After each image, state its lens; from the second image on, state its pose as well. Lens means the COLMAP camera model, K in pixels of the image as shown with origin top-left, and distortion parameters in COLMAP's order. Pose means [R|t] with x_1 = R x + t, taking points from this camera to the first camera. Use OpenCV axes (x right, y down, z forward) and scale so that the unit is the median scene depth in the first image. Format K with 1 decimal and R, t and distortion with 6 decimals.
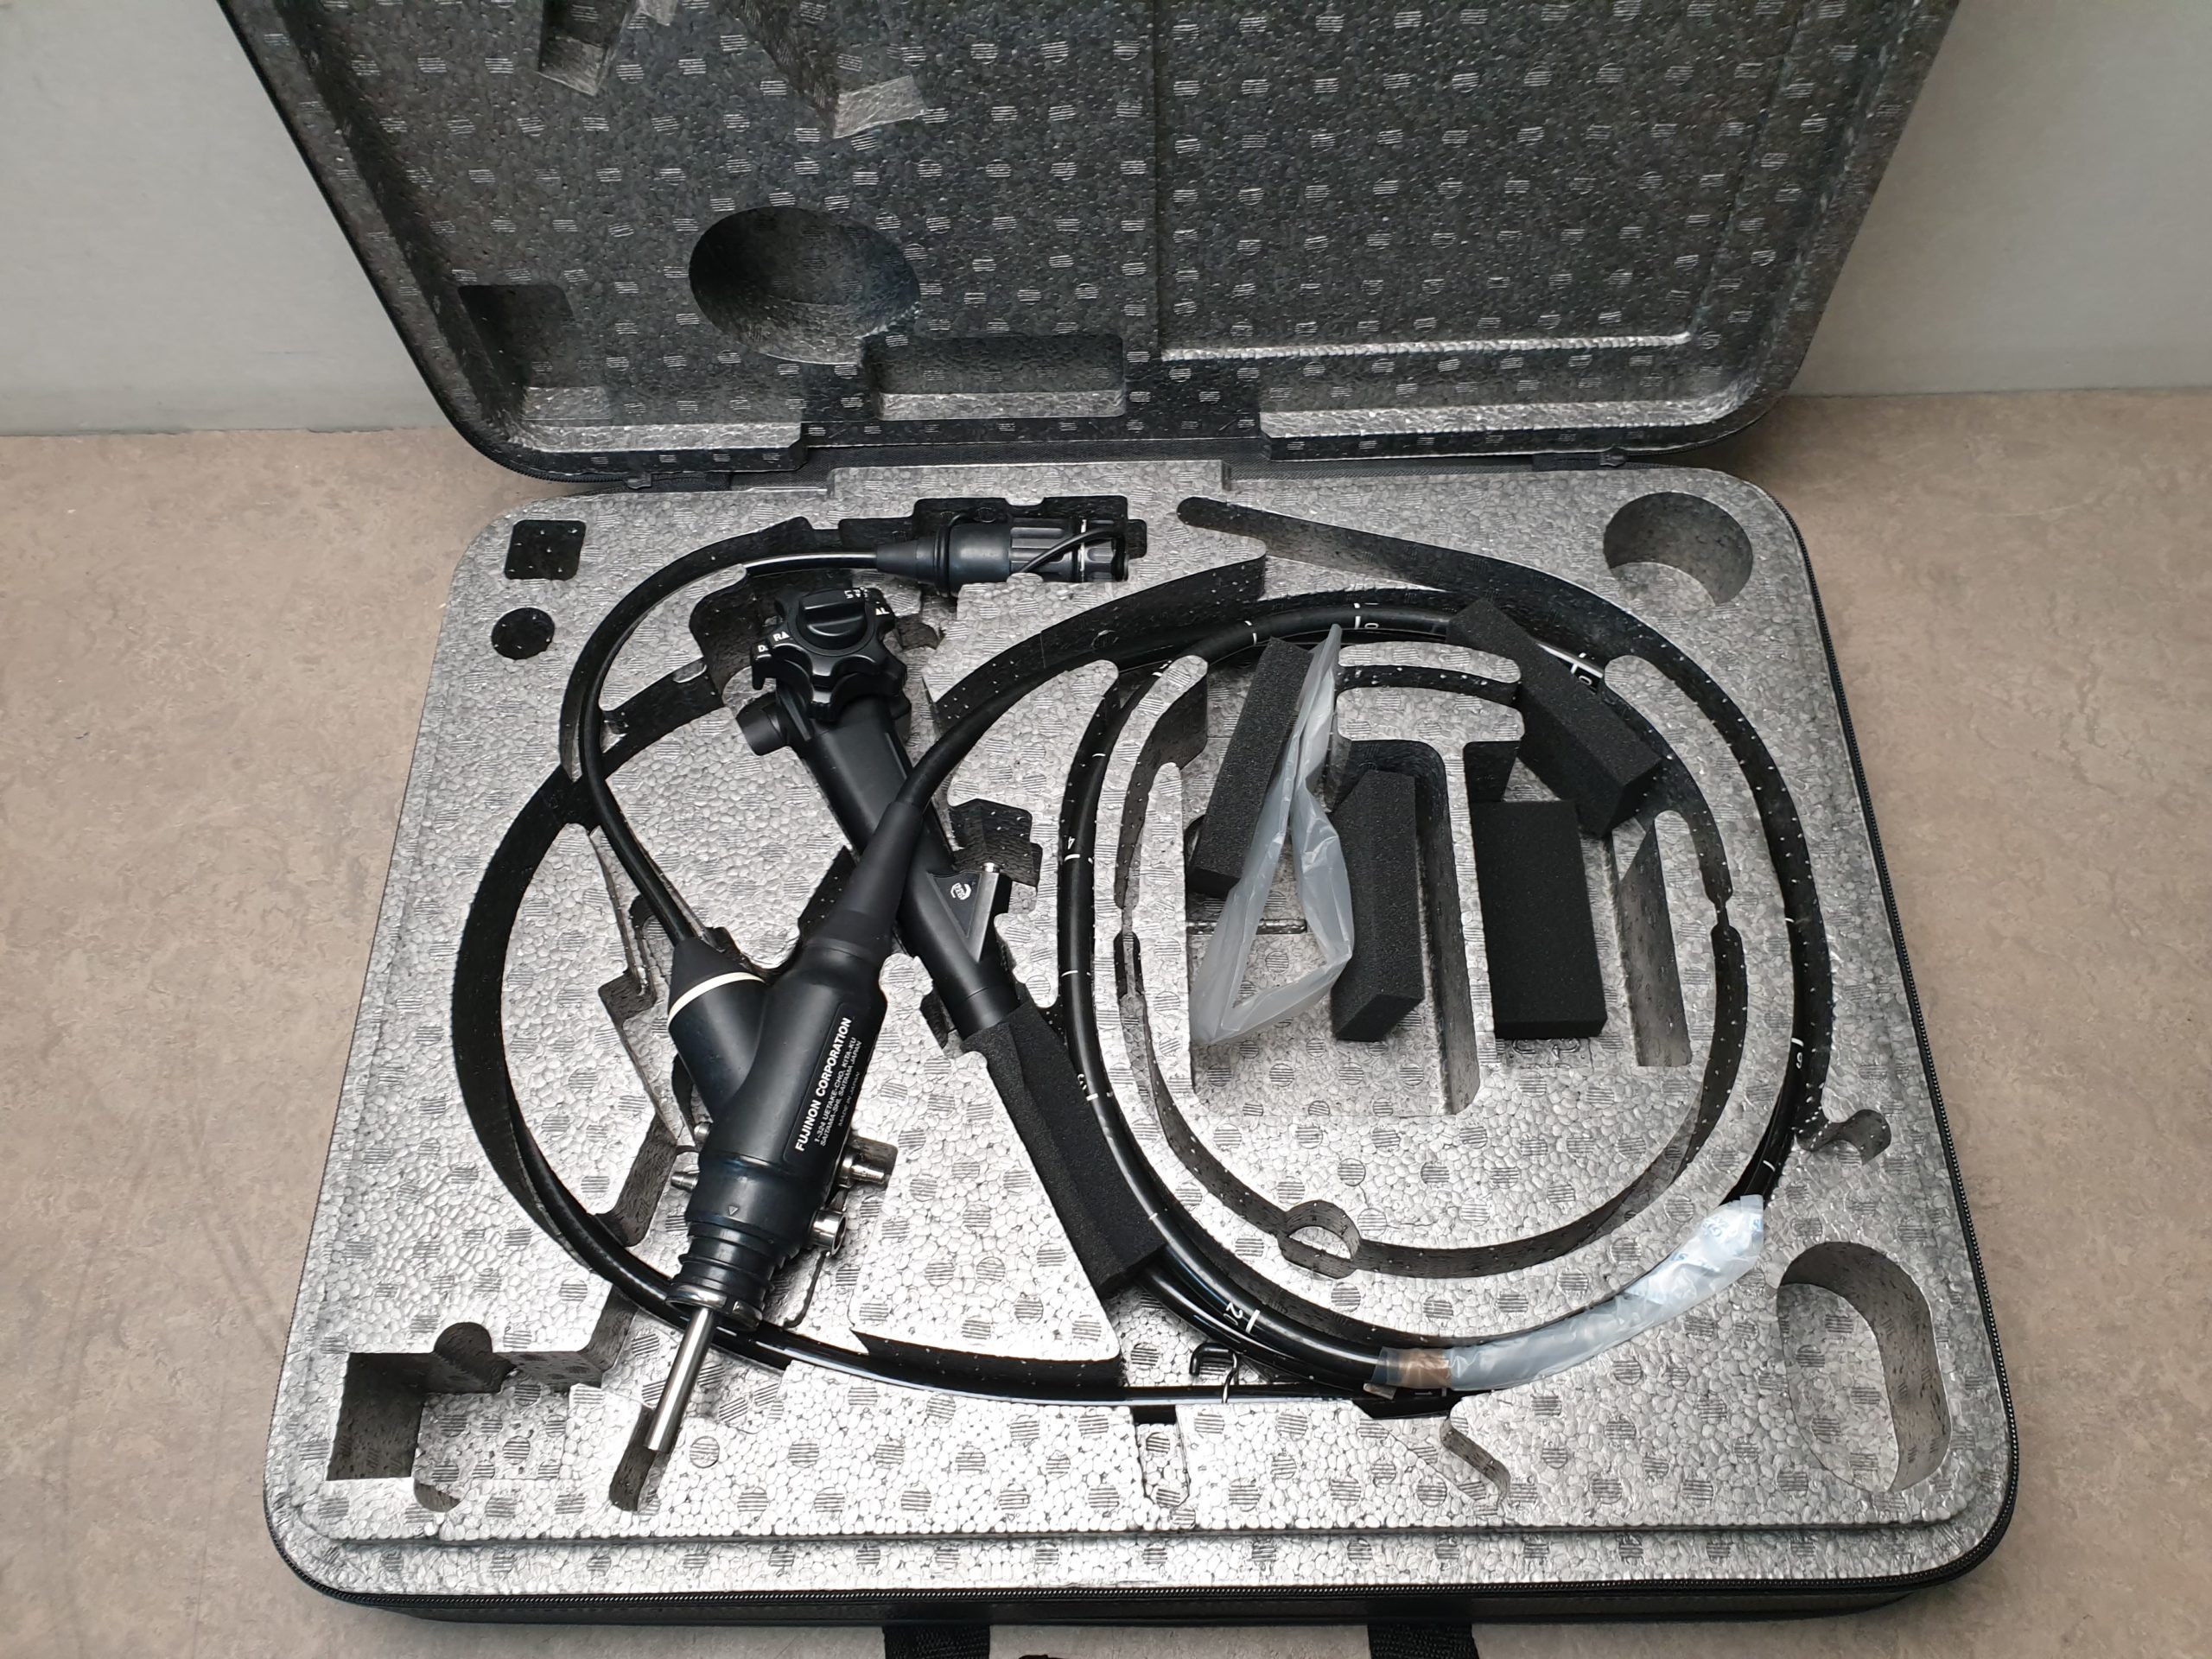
lens RADIAL K [[1693.3, 0, 1106.0], [0, 1693.3, 829.5], [0, 0, 1]] dist [-0.005396, -0.005225]
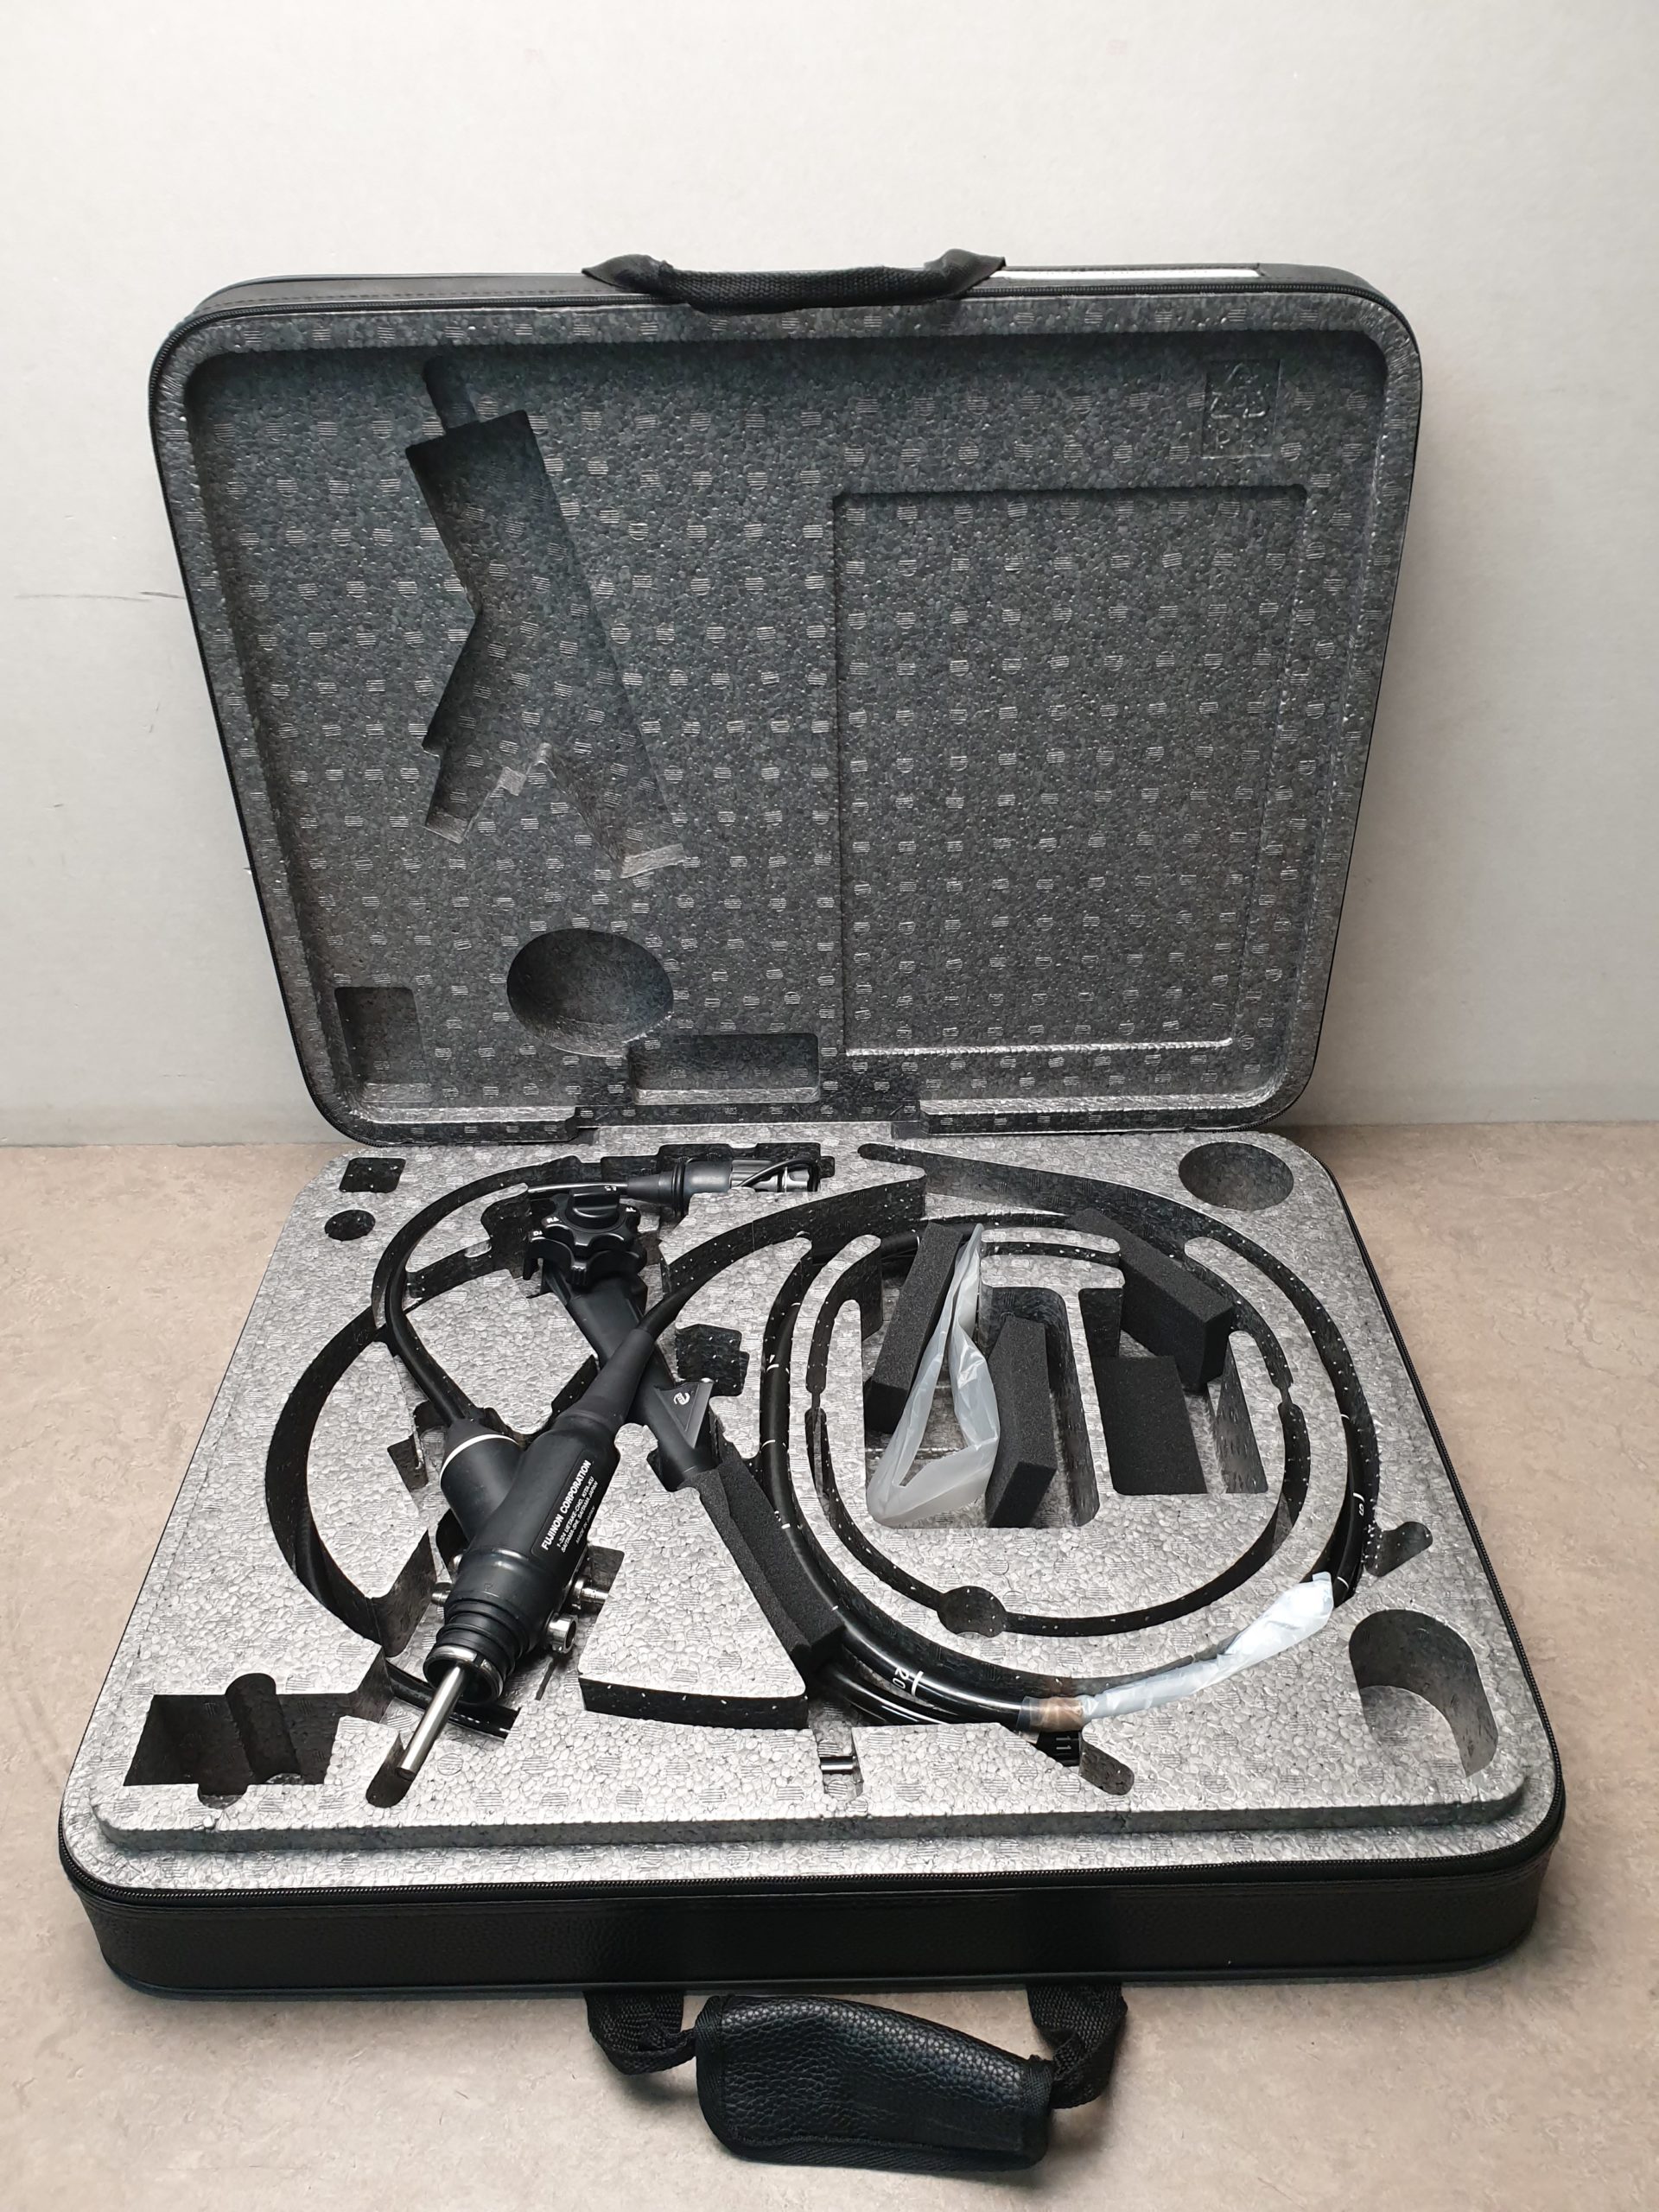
lens RADIAL K [[1638.3, 0, 829.5], [0, 1638.3, 1106.0], [0, 0, 1]] dist [0.067485, -0.185807]
pose [[0.999870, 0.011821, 0.010975, 0.006421], [-0.005930, 0.902146, -0.431391, 0.374277], [-0.015000, 0.431270, 0.902098, -0.192759]]
